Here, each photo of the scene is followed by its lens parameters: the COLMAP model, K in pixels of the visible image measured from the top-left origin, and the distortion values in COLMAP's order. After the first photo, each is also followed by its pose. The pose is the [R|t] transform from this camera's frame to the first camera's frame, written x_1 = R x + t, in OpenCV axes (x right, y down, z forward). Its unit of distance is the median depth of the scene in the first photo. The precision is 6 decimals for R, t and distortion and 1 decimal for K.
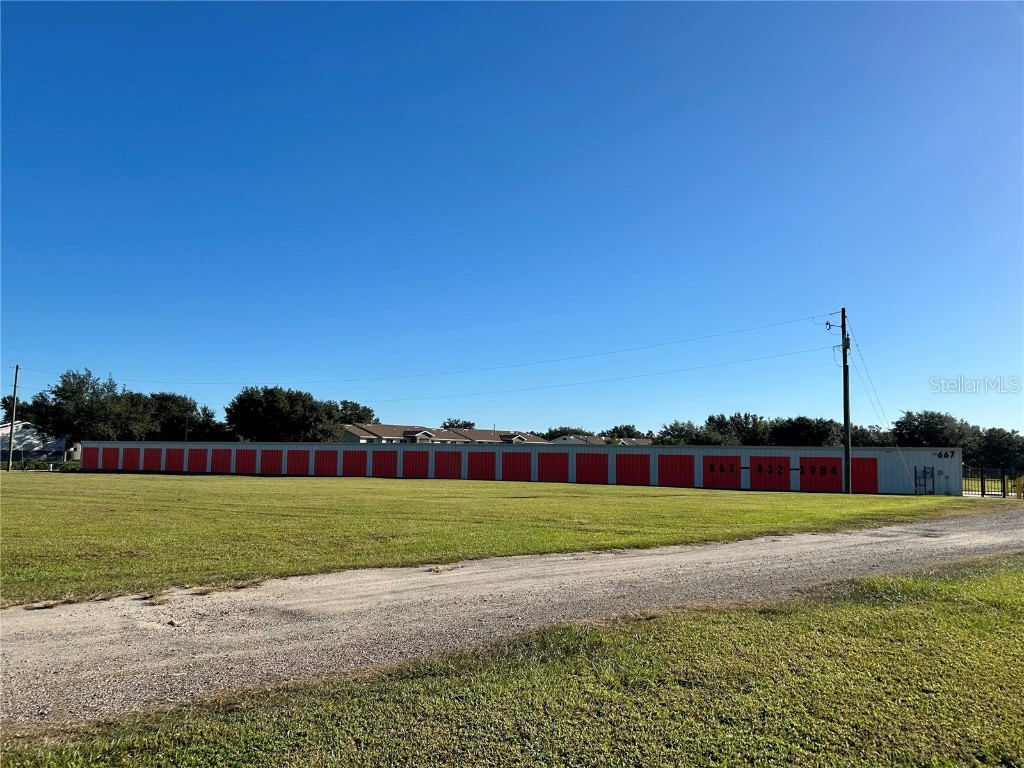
lens RADIAL K [[773.8, 0, 508.4], [0, 773.8, 387.8], [0, 0, 1]] dist [0.066253, -0.067604]
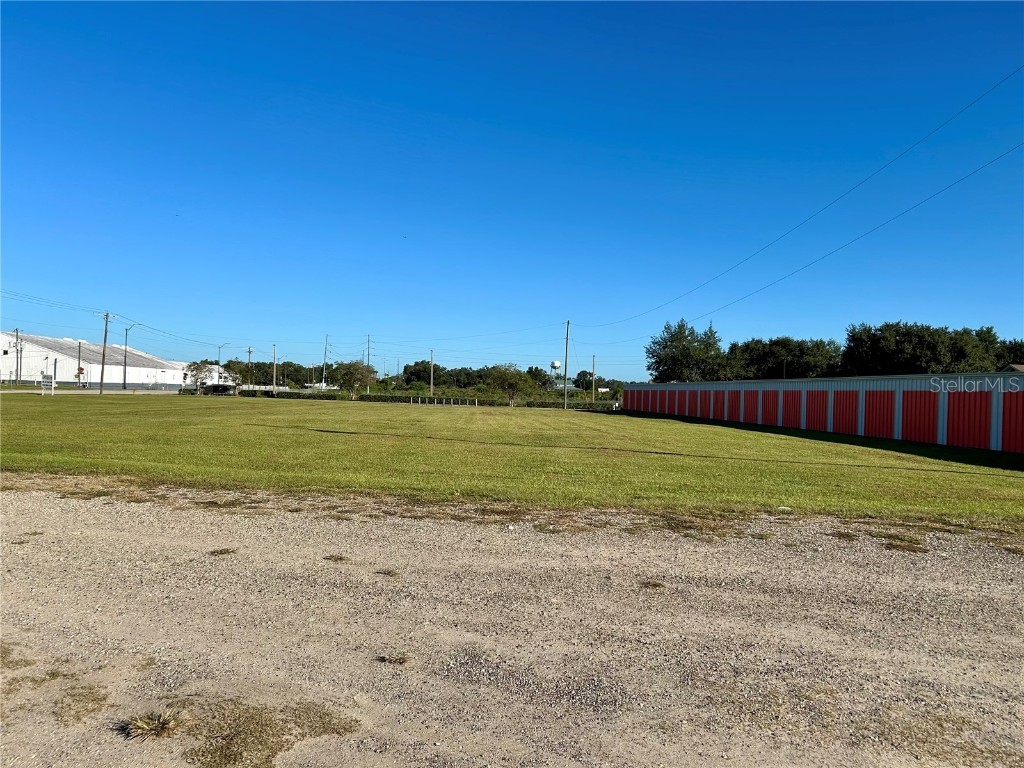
lens RADIAL K [[773.8, 0, 515.2], [0, 773.8, 403.9], [0, 0, 1]] dist [0.066253, -0.067604]
pose [[0.511900, 0.011897, -0.858963, 0.413541], [0.055104, 0.997390, 0.046654, 0.045792], [0.857276, -0.071214, 0.509908, 0.392398]]
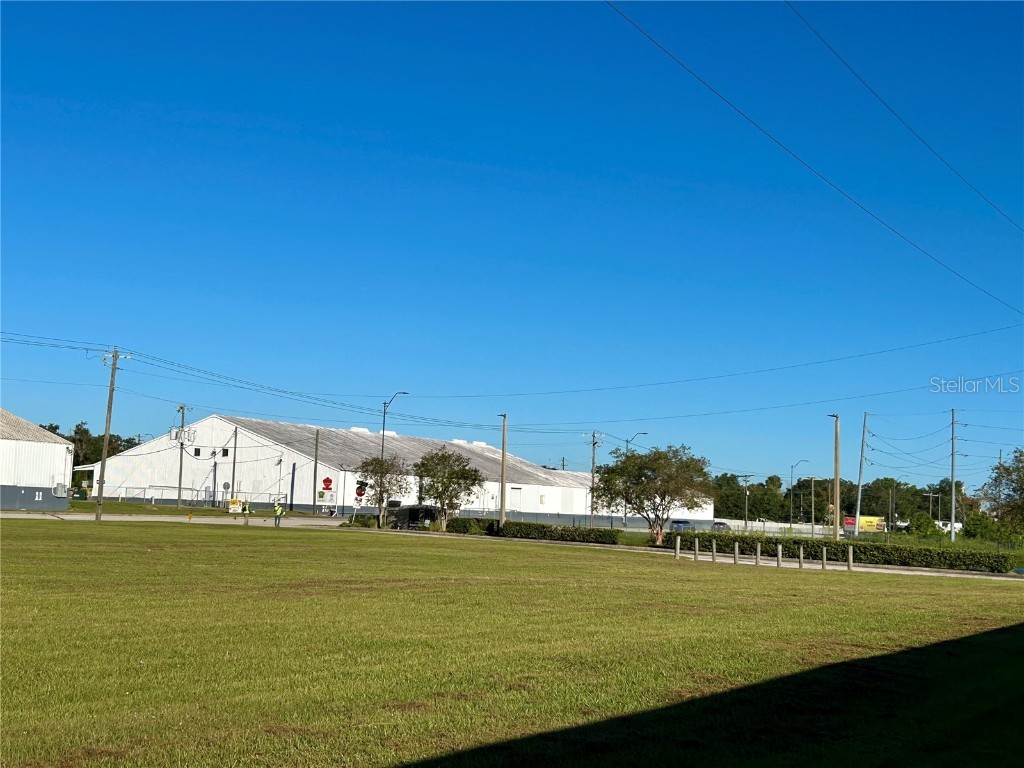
lens RADIAL K [[1468.3, 0, 494.3], [0, 1468.3, 378.2], [0, 0, 1]] dist [0.076171, 0.000000]
pose [[-0.052684, -0.106274, -0.992940, 0.071348], [0.044676, 0.993075, -0.108659, 0.085321], [0.997611, -0.050085, -0.047571, 0.883556]]
